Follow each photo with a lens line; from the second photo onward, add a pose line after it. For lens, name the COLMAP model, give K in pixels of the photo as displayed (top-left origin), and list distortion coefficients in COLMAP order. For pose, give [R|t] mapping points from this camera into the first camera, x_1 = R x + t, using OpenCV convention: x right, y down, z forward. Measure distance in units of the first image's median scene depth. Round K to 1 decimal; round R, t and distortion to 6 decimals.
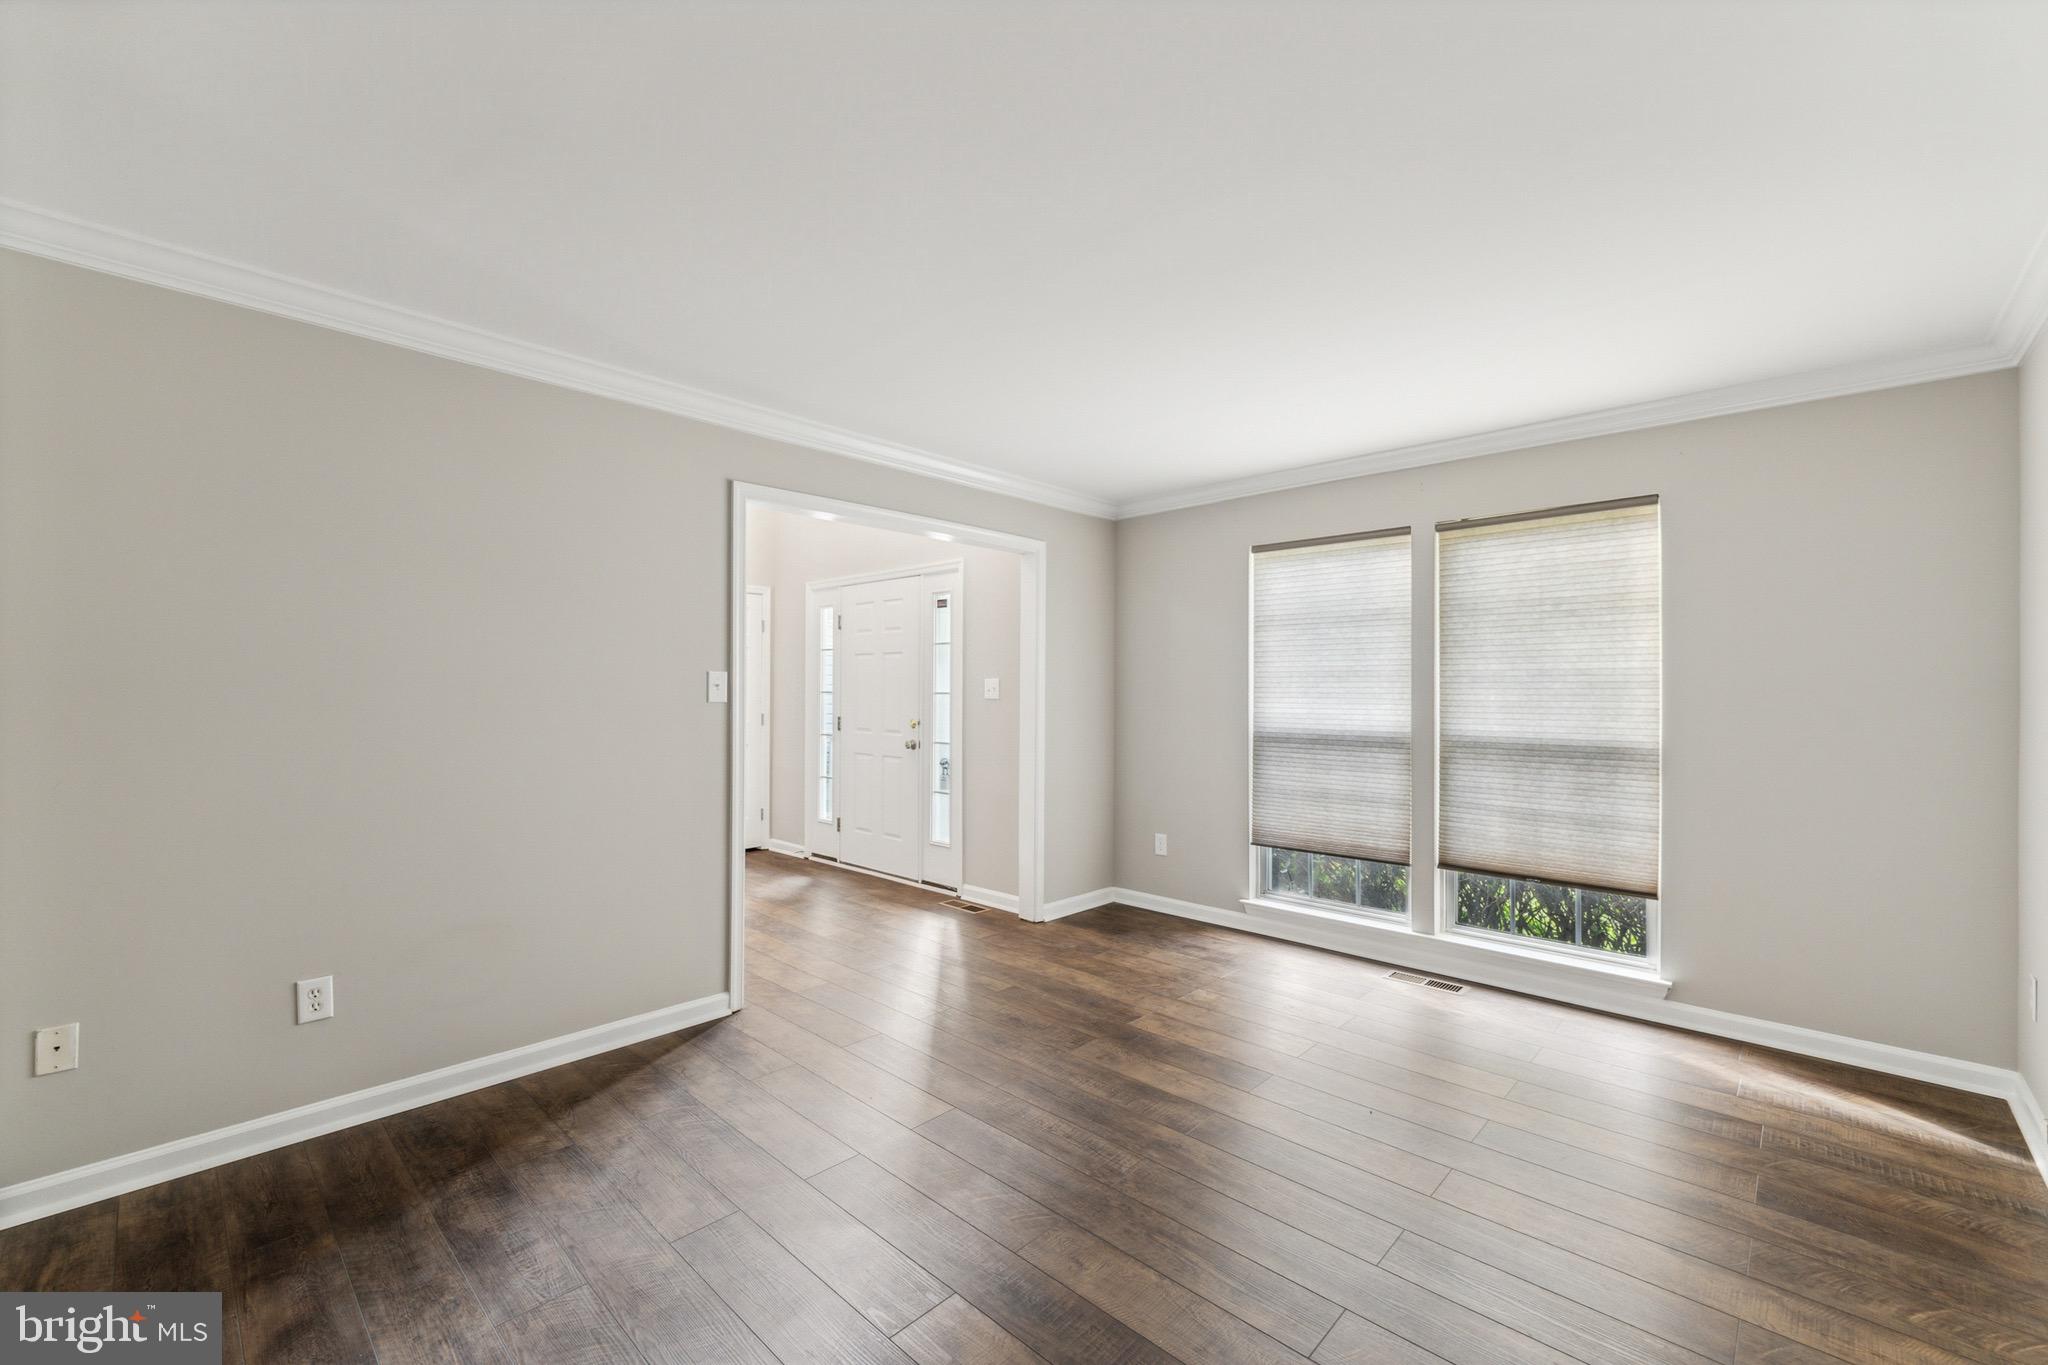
lens RADIAL K [[847.1, 0, 1030.9], [0, 847.1, 691.6], [0, 0, 1]] dist [0.002607, -0.000233]
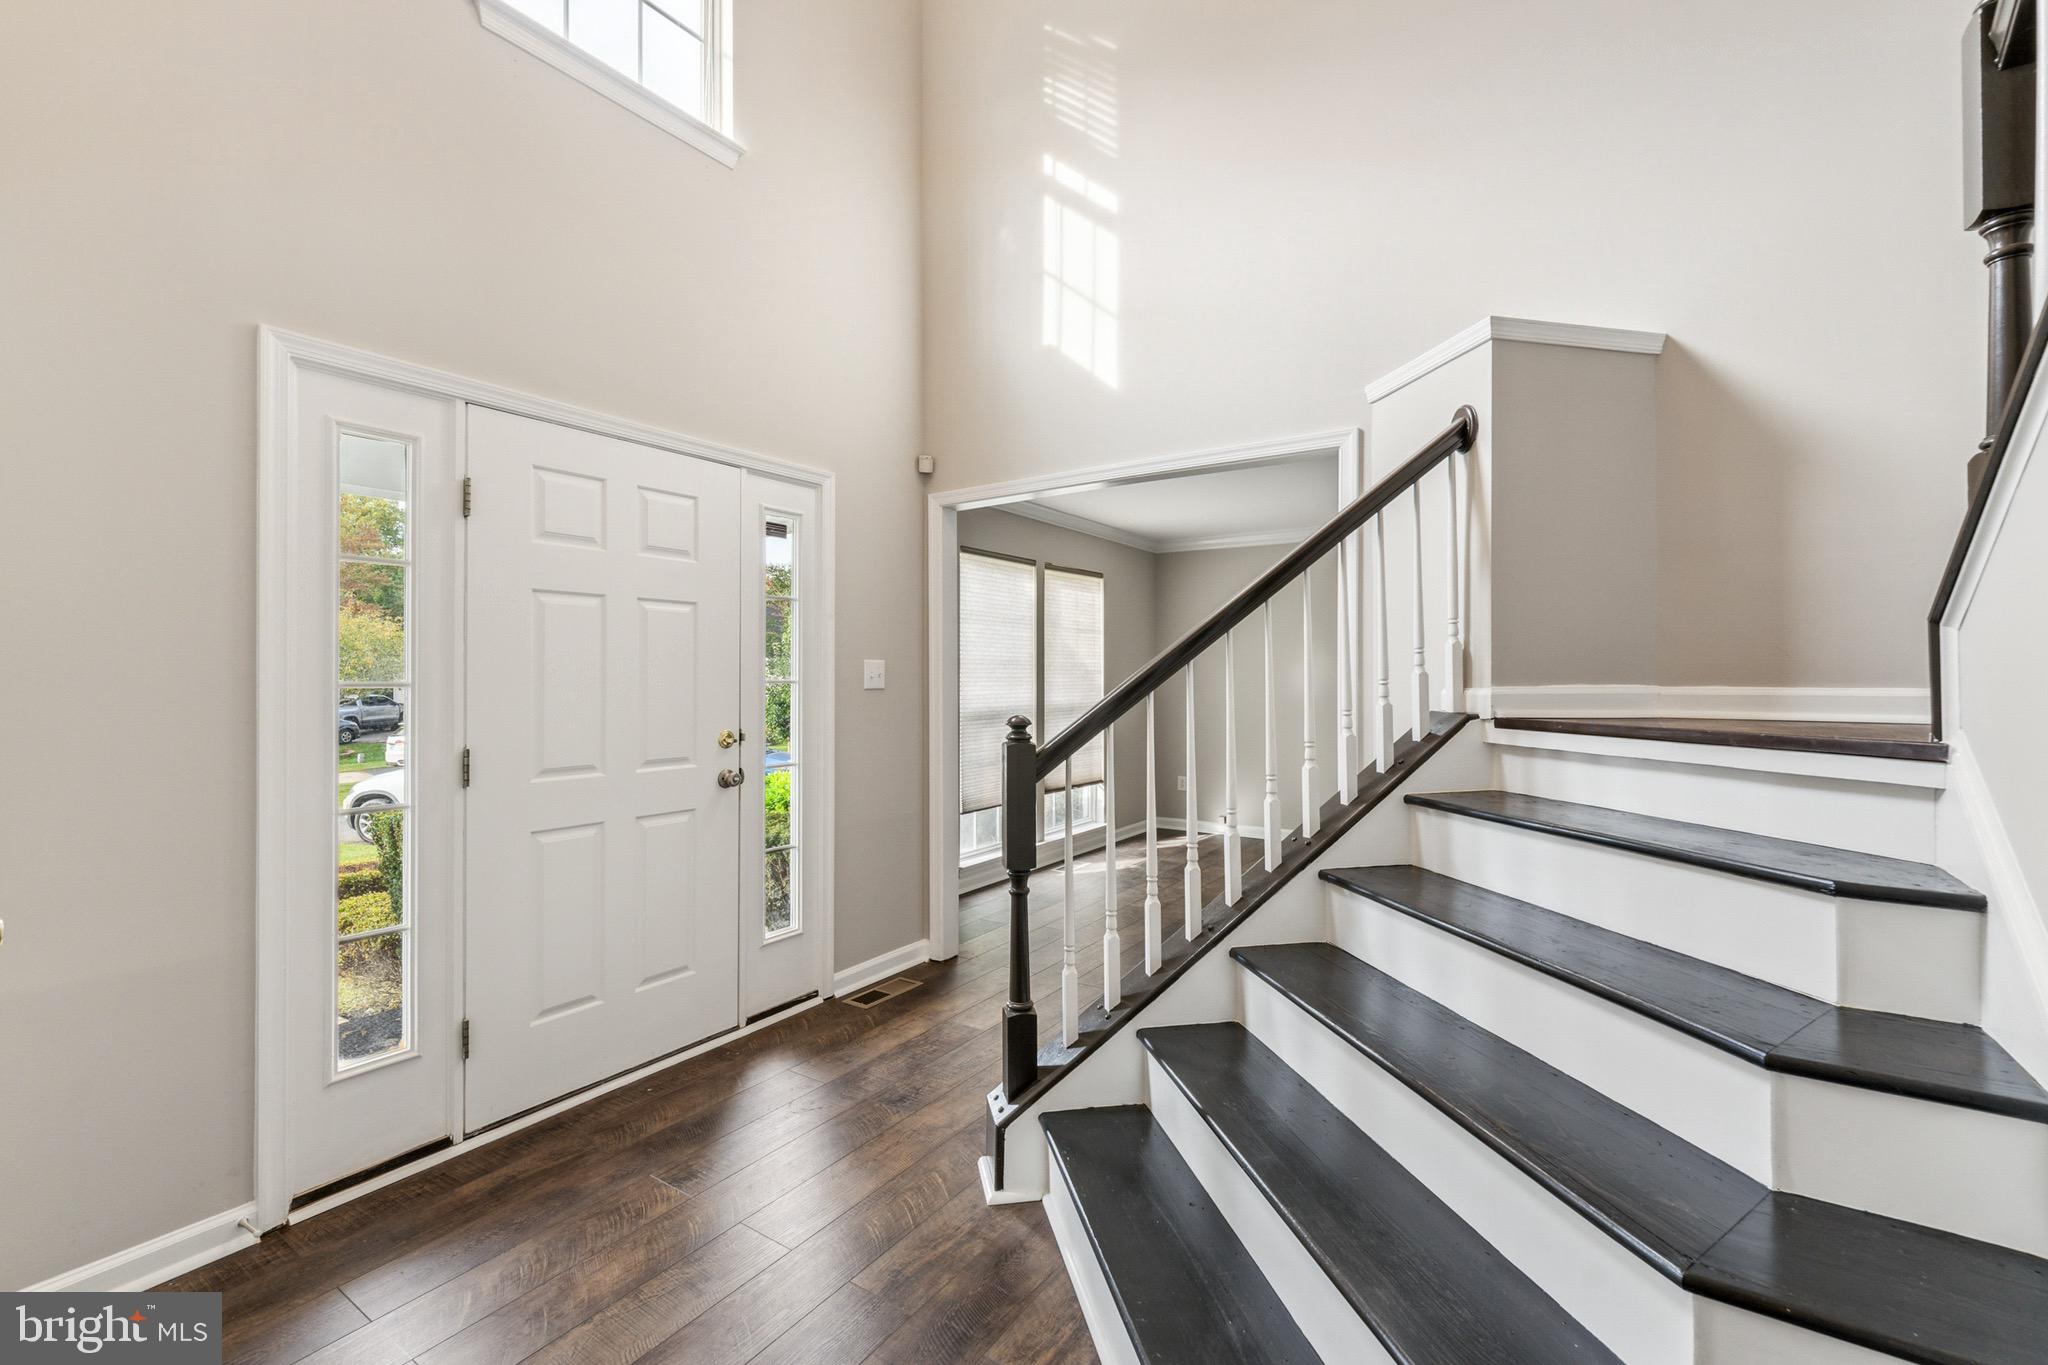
lens RADIAL K [[847.1, 0, 1034.5], [0, 847.1, 677.1], [0, 0, 1]] dist [0.002607, -0.000233]
pose [[-0.156621, -0.005043, 0.987646, -0.985994], [0.002277, 0.999982, 0.005467, -0.005605], [-0.987656, 0.003105, -0.156607, 1.259907]]
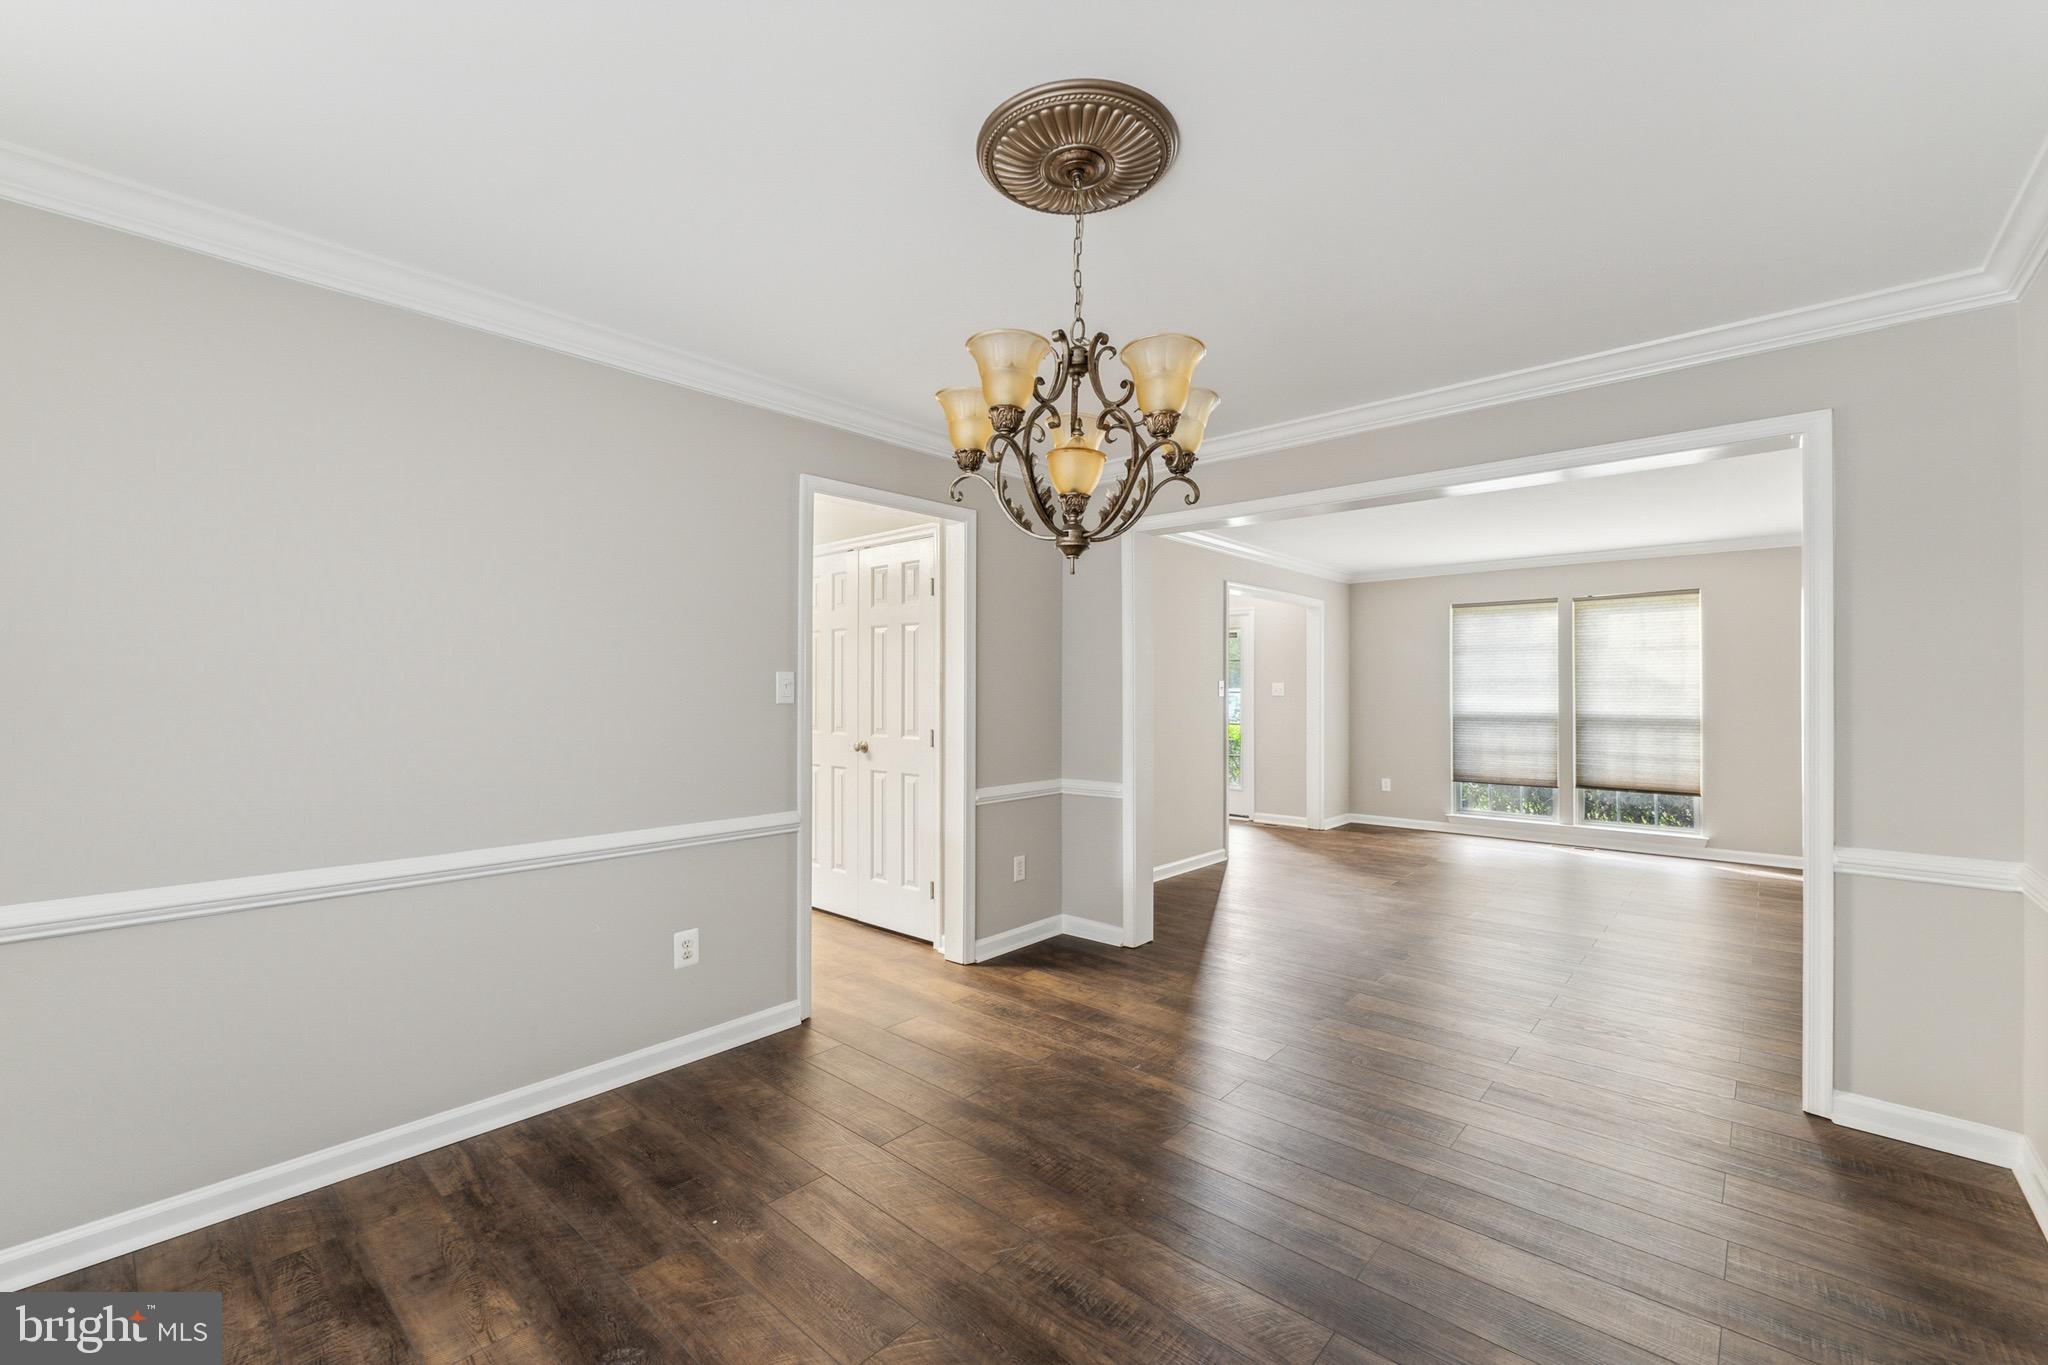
lens RADIAL K [[847.1, 0, 1027.3], [0, 847.1, 686.3], [0, 0, 1]] dist [0.002607, -0.000233]
pose [[0.999588, -0.002614, 0.028569, -0.735360], [0.002855, 0.999961, -0.008406, 0.003260], [-0.028545, 0.008485, 0.999556, -0.771657]]
